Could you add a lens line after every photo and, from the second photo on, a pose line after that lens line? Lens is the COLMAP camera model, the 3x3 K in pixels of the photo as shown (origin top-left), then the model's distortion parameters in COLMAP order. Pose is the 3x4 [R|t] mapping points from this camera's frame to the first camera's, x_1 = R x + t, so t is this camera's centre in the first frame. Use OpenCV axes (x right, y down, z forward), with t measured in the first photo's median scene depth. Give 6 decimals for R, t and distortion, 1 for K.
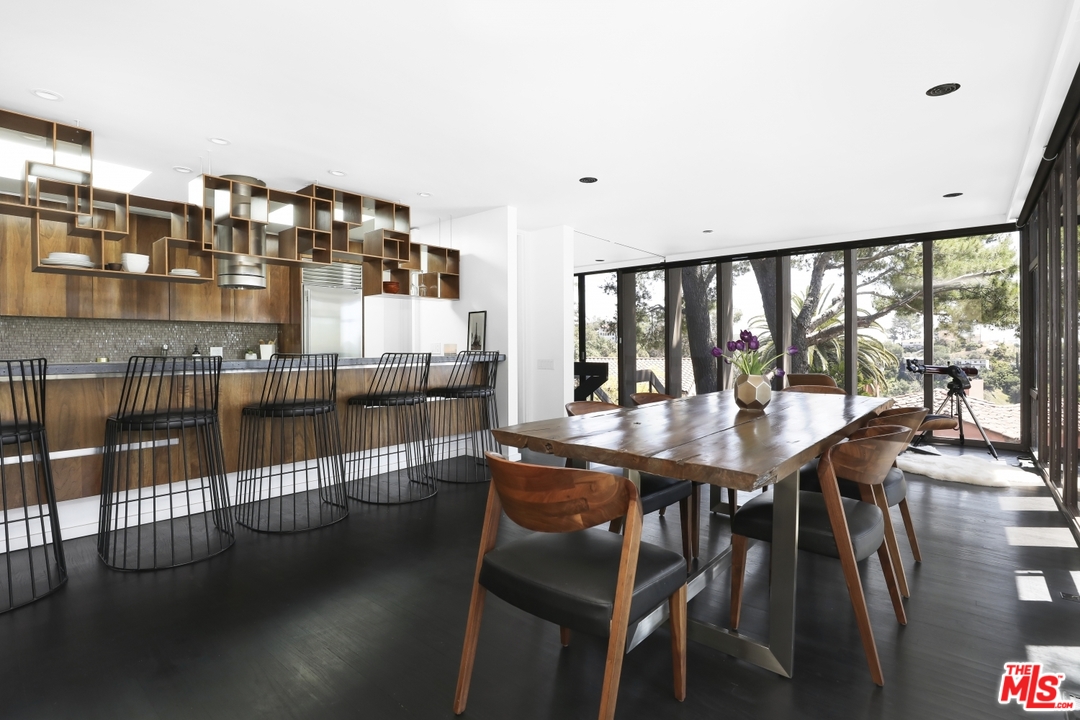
lens RADIAL K [[521.7, 0, 517.2], [0, 521.7, 349.4], [0, 0, 1]] dist [-0.036684, 0.000665]
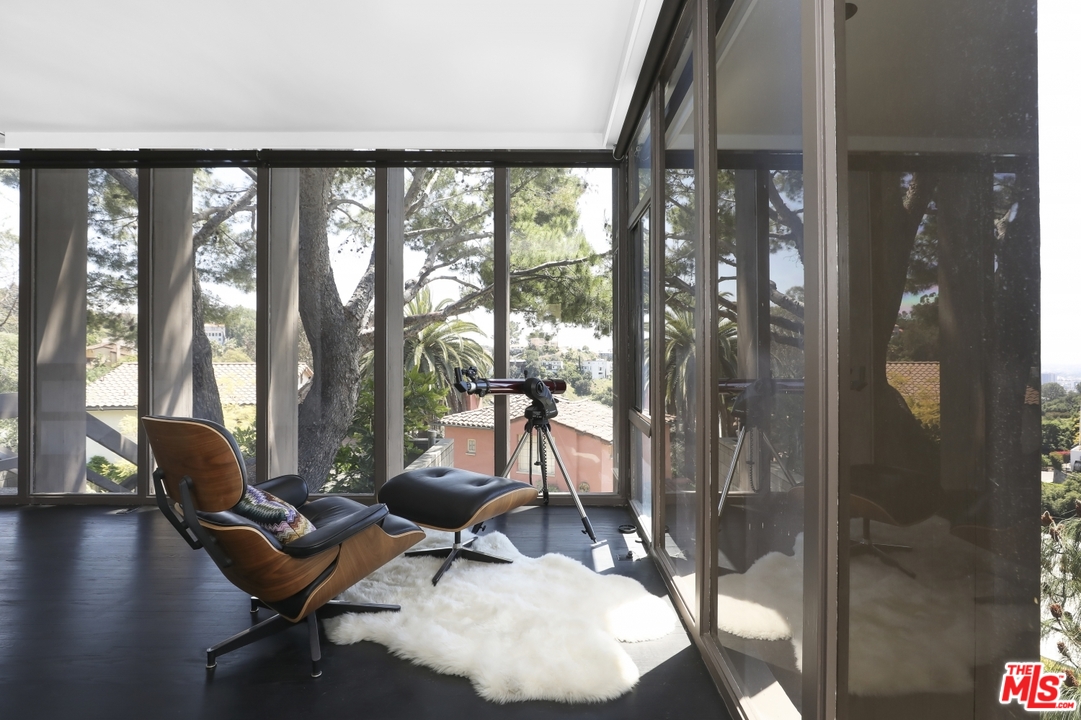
lens RADIAL K [[529.9, 0, 561.6], [0, 529.9, 345.9], [0, 0, 1]] dist [0.001986, 0.000280]
pose [[0.732293, 0.010147, 0.680914, 0.471084], [-0.000760, 0.999901, -0.014082, 0.005067], [-0.680989, 0.009795, 0.732228, 0.535072]]
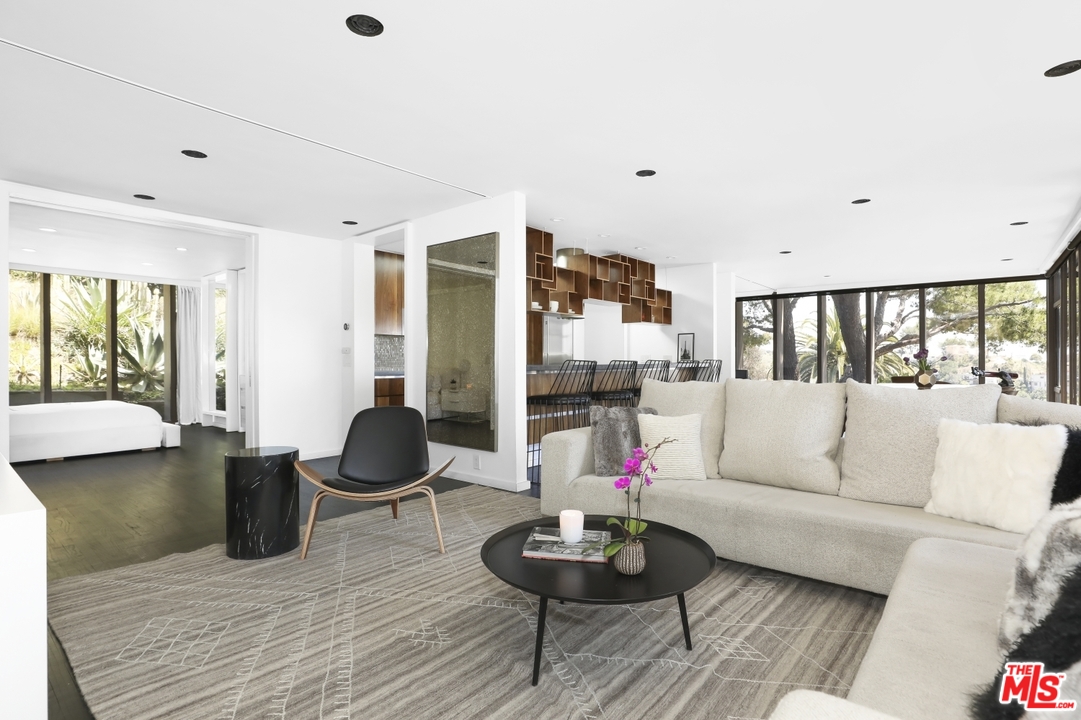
lens RADIAL K [[531.0, 0, 540.5], [0, 531.0, 360.0], [0, 0, 1]] dist [-0.034417, 0.010990]
pose [[0.999484, 0.003152, 0.031978, -0.523996], [-0.002980, 0.999981, -0.005437, 0.011479], [-0.031995, 0.005339, 0.999474, -0.464325]]
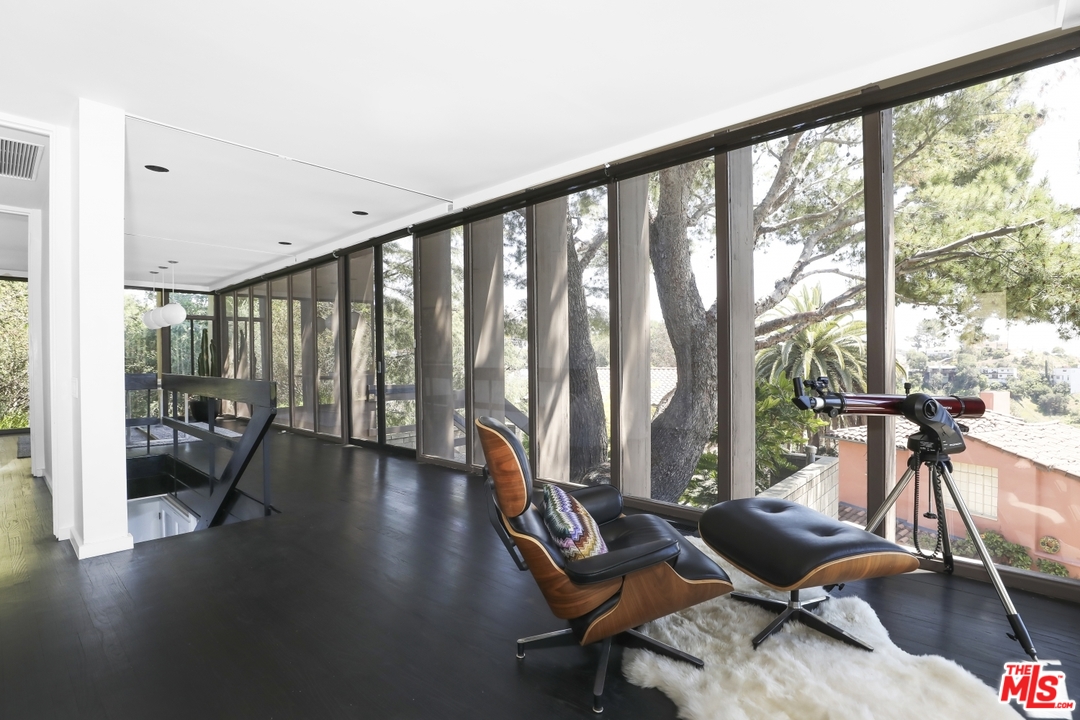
lens RADIAL K [[530.5, 0, 540.0], [0, 530.5, 360.0], [0, 0, 1]] dist [-0.034417, 0.010990]
pose [[0.999959, -0.003202, 0.008513, 0.545682], [0.003187, 0.999993, 0.001751, 0.004039], [-0.008519, -0.001724, 0.999962, 0.580465]]
